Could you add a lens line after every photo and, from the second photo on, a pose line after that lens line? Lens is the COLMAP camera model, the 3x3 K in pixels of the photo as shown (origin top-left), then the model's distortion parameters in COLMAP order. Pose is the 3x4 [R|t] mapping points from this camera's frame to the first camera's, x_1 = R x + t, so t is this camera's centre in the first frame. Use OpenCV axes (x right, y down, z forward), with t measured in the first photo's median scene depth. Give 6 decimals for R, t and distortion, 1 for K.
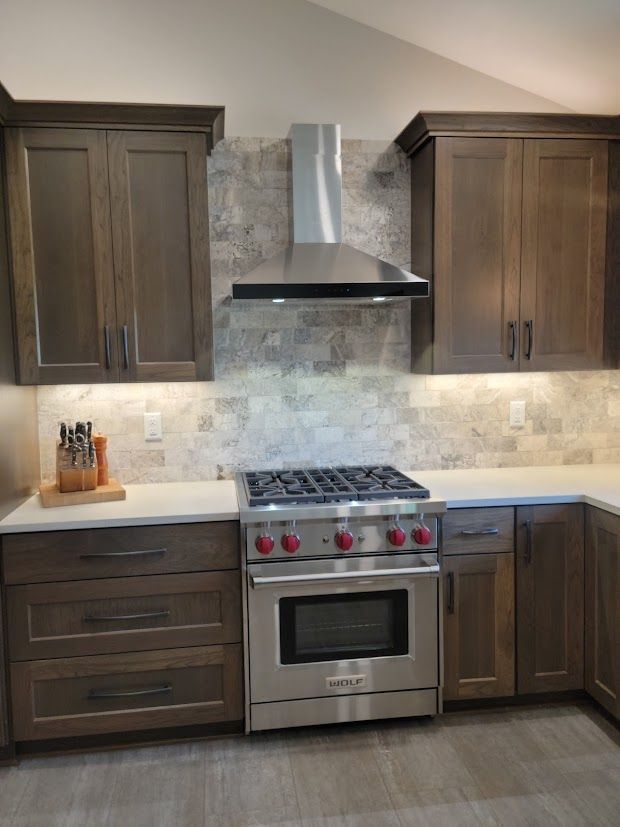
lens RADIAL K [[671.9, 0, 310.0], [0, 671.9, 413.5], [0, 0, 1]] dist [0.059241, -0.004627]
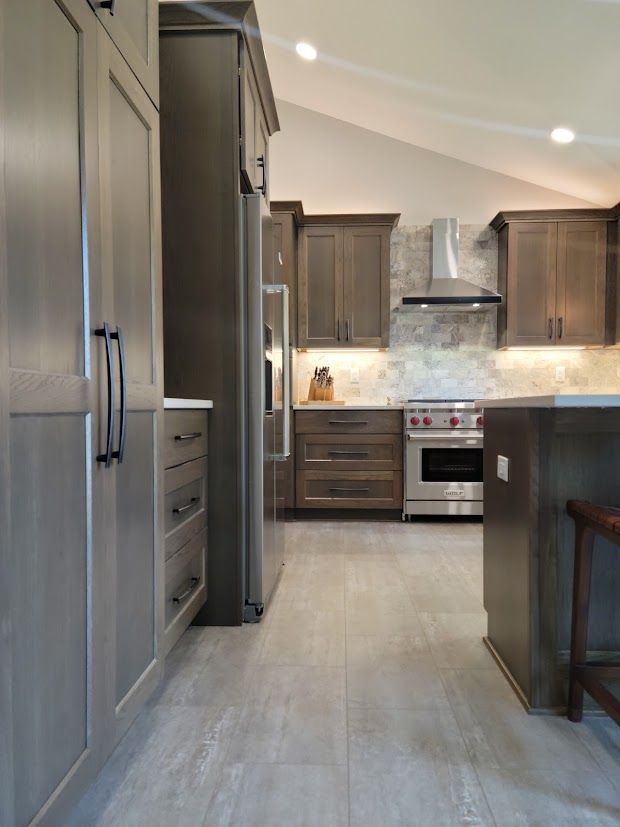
lens RADIAL K [[660.7, 0, 325.0], [0, 660.7, 416.3], [0, 0, 1]] dist [0.088424, -0.001913]
pose [[0.985566, 0.022107, -0.167843, 0.000723], [-0.033630, 0.997245, -0.066122, 0.261780], [0.165919, 0.070812, 0.983594, -0.847006]]
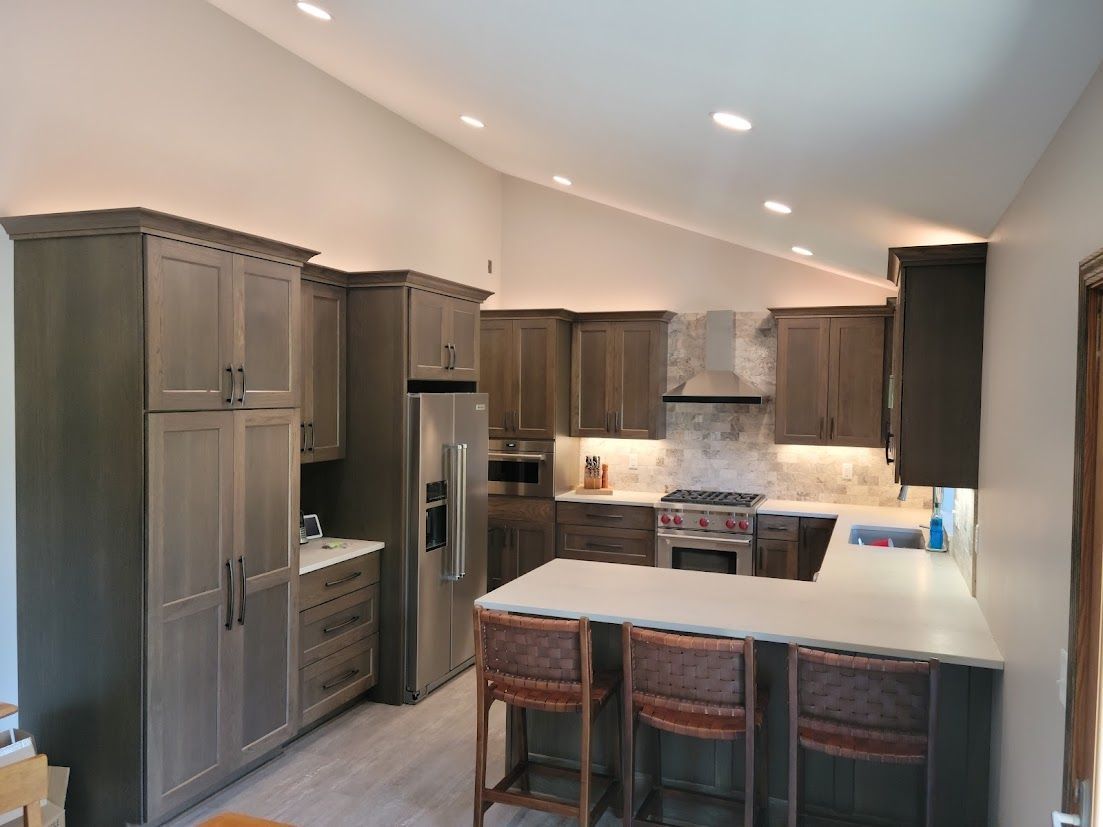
lens RADIAL K [[881.2, 0, 551.5], [0, 881.2, 413.5], [0, 0, 1]] dist [0.088424, -0.001913]
pose [[0.881165, 0.048379, -0.470328, 0.731759], [-0.073046, 0.996738, -0.034326, -0.013397], [0.467133, 0.064602, 0.881824, -1.322200]]
